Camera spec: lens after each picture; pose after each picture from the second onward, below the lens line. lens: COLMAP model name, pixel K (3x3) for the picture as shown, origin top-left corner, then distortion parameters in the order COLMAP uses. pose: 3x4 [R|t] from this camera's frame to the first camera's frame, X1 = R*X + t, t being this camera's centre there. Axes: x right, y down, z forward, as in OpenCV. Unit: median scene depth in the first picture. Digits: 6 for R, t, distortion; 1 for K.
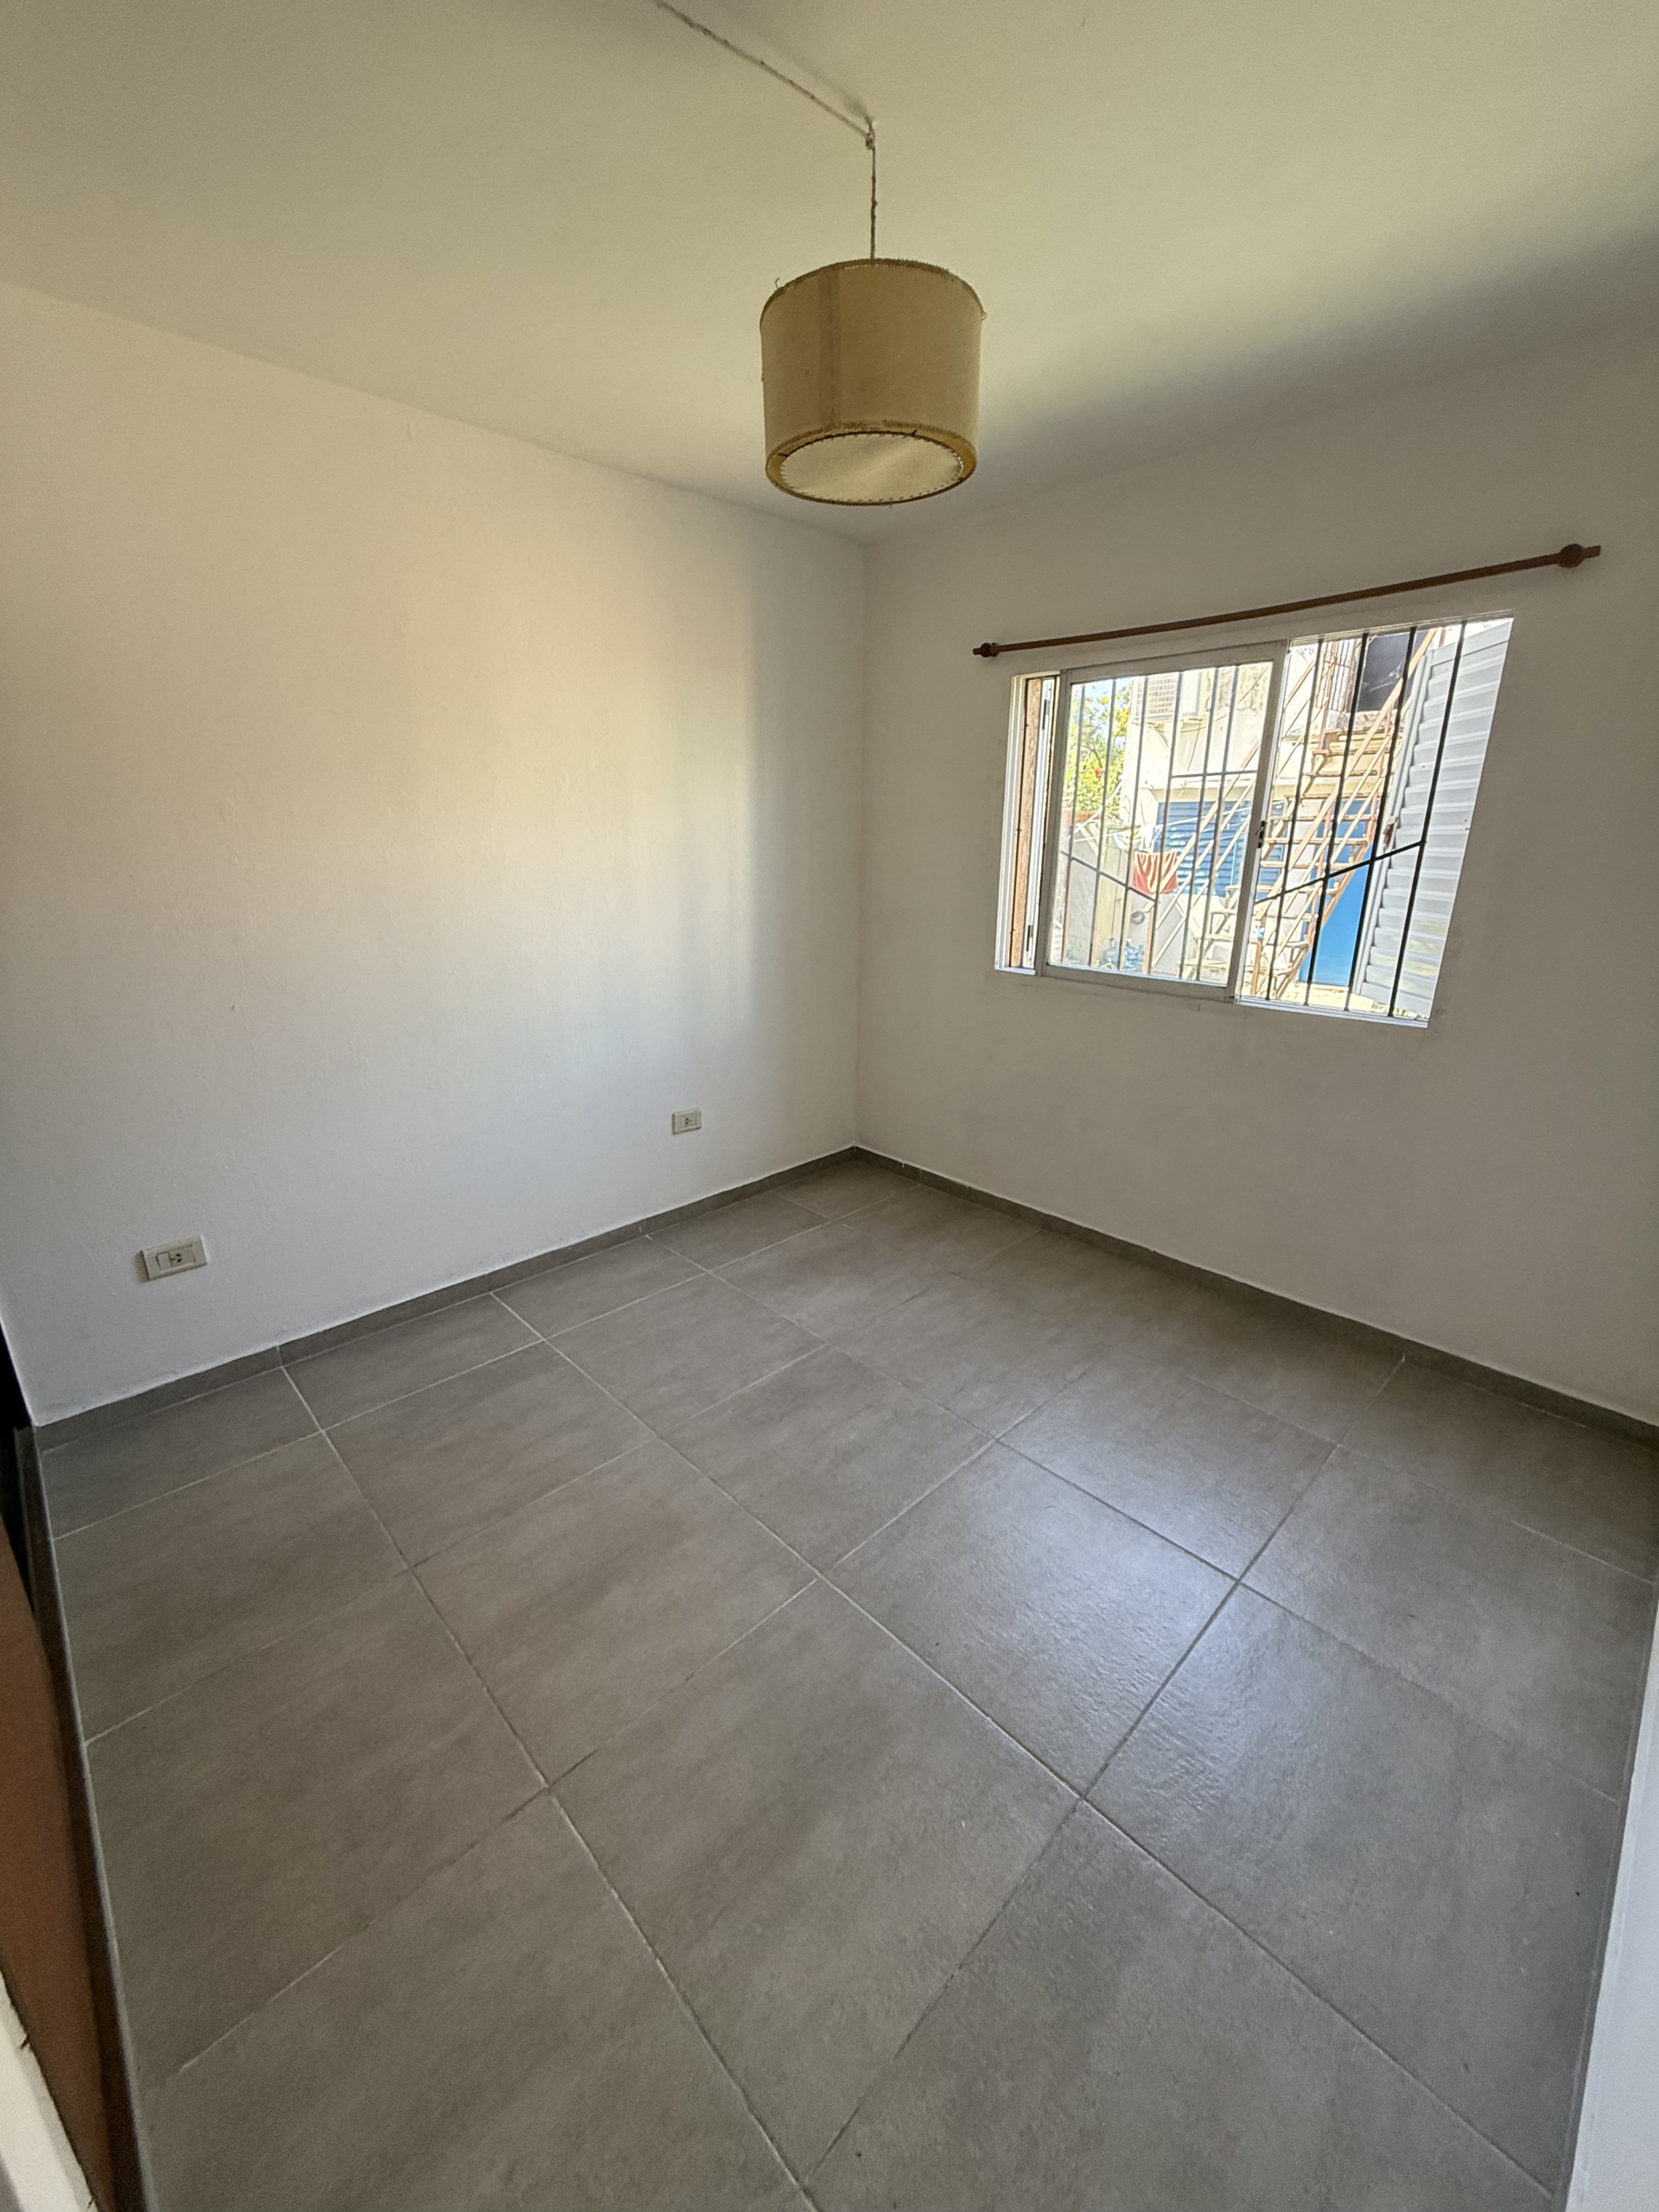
lens RADIAL K [[886.2, 0, 826.6], [0, 886.2, 1103.0], [0, 0, 1]] dist [-0.000632, -0.001127]
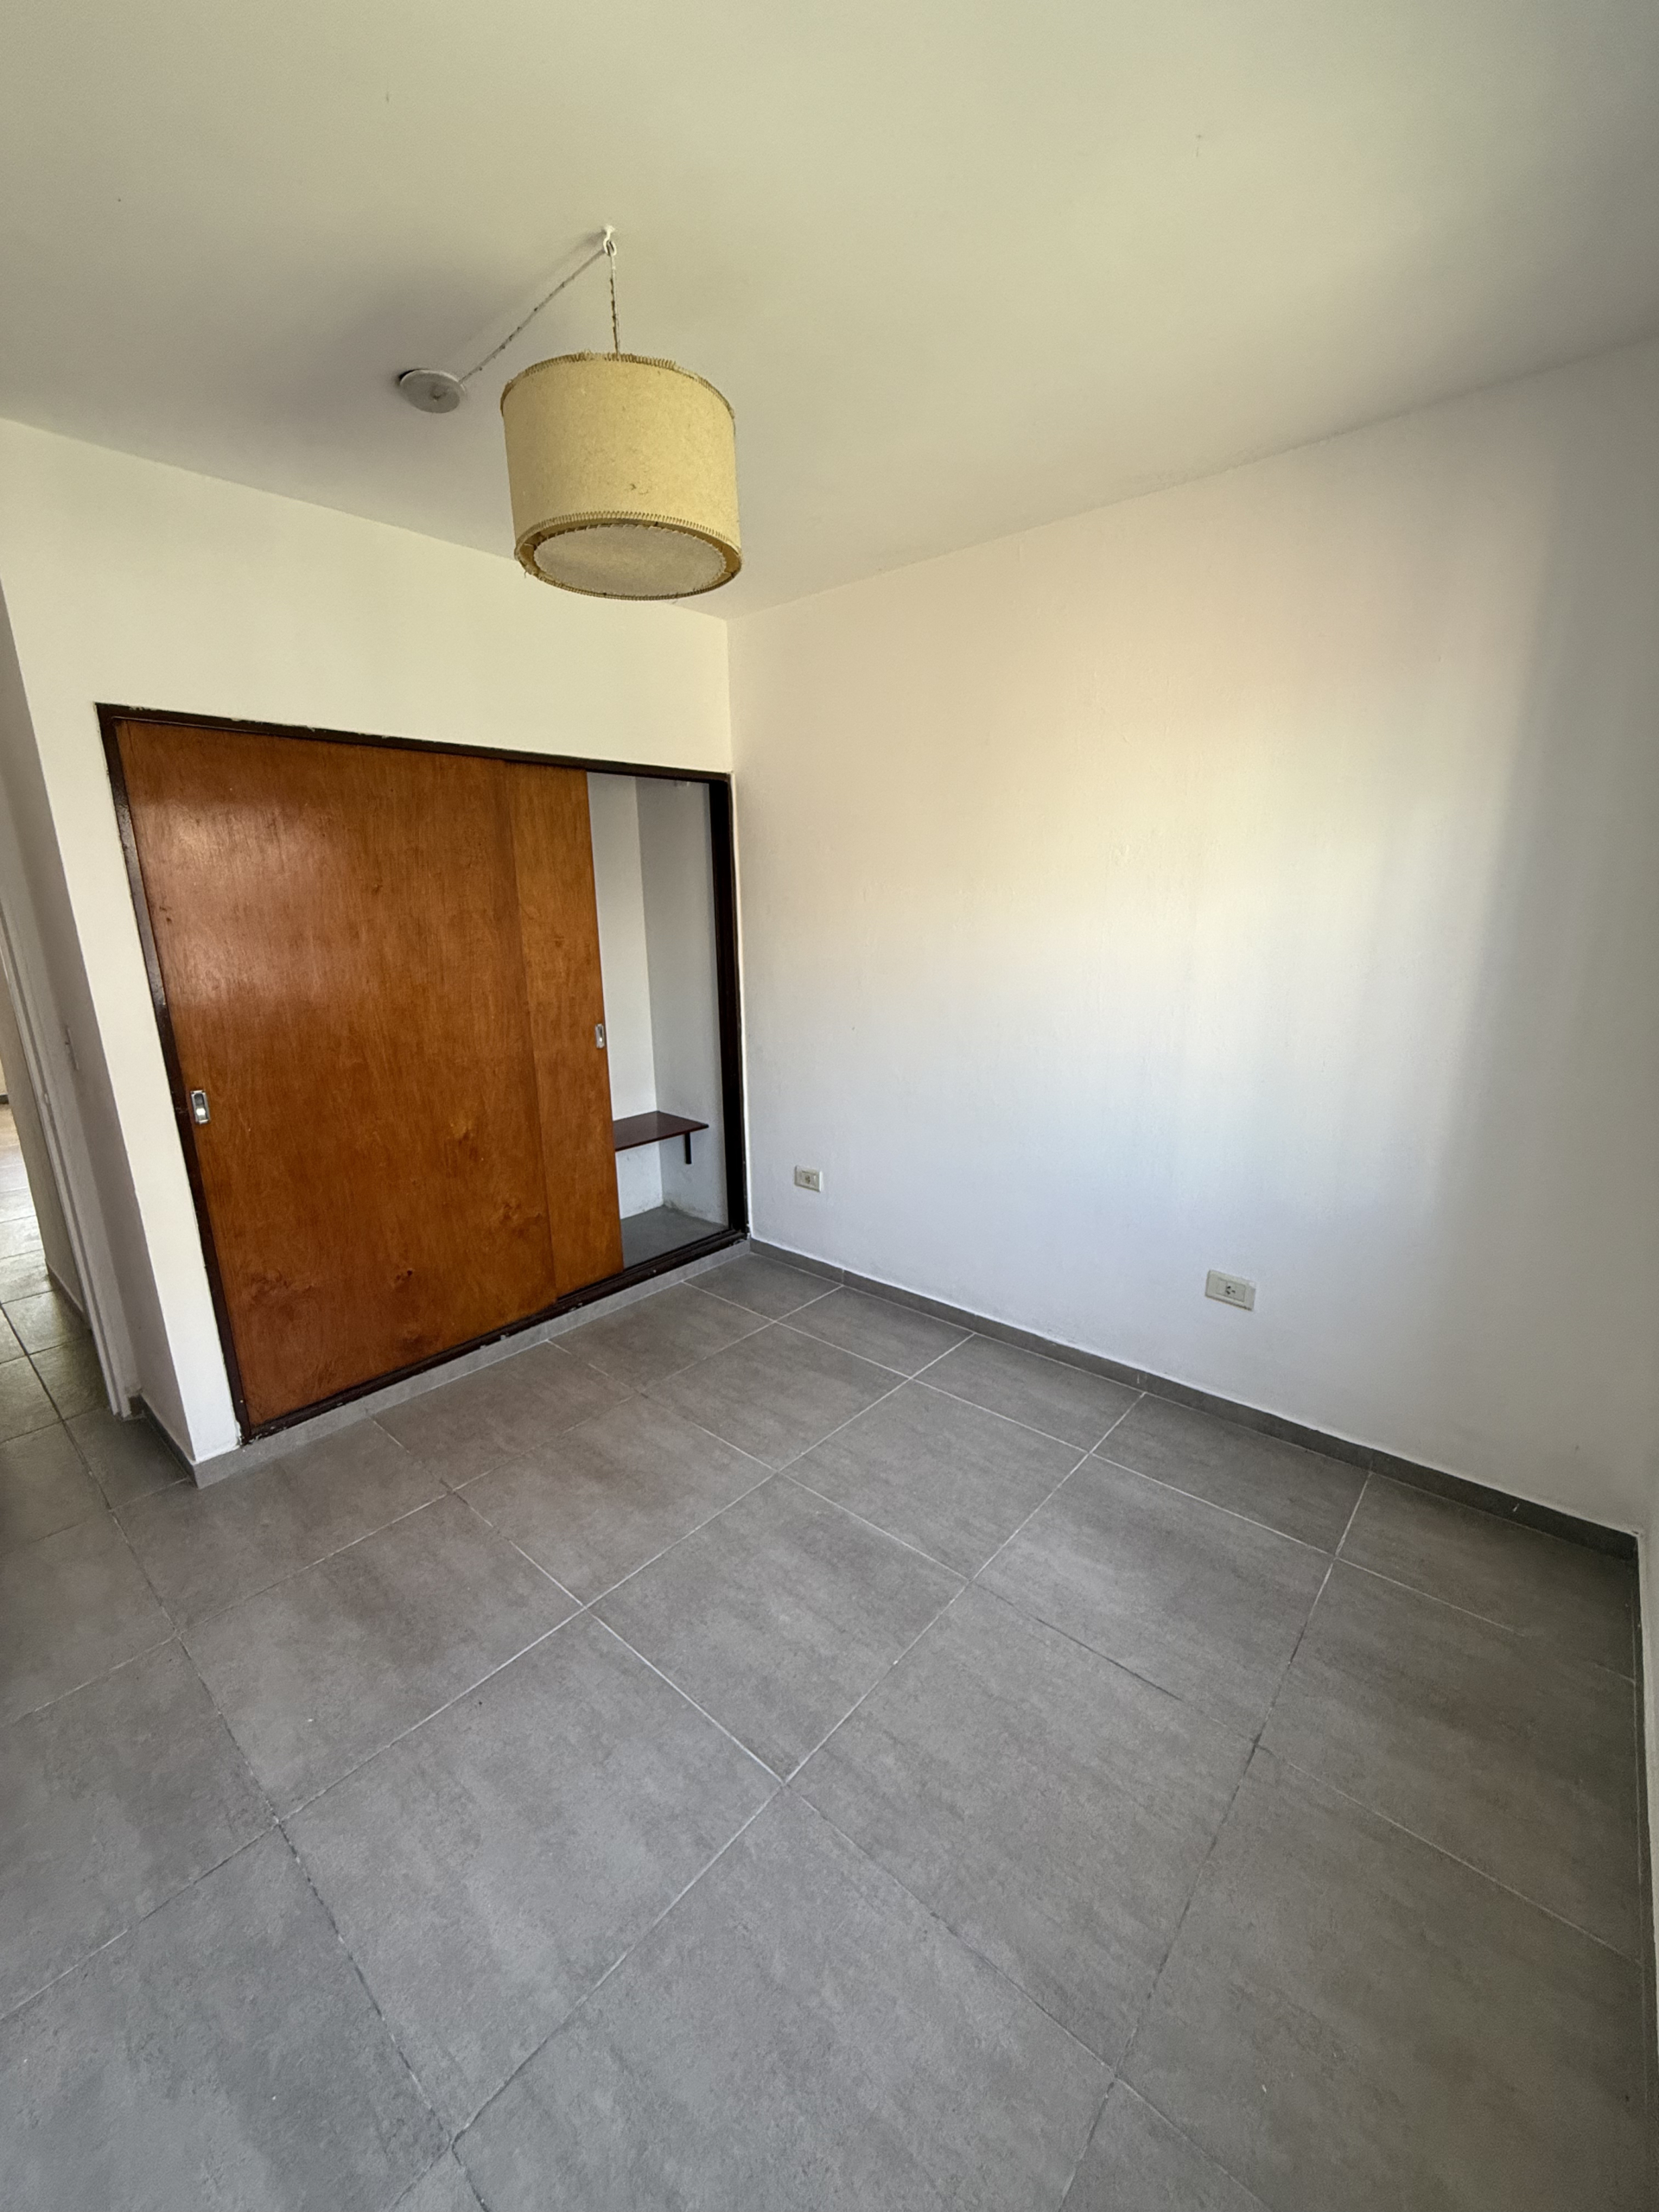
lens RADIAL K [[886.2, 0, 827.9], [0, 886.2, 1102.1], [0, 0, 1]] dist [-0.000632, -0.001127]
pose [[0.084647, 0.227598, -0.970069, 0.709154], [-0.282004, 0.939230, 0.195755, -0.253218], [0.955672, 0.256993, 0.143687, 0.755903]]
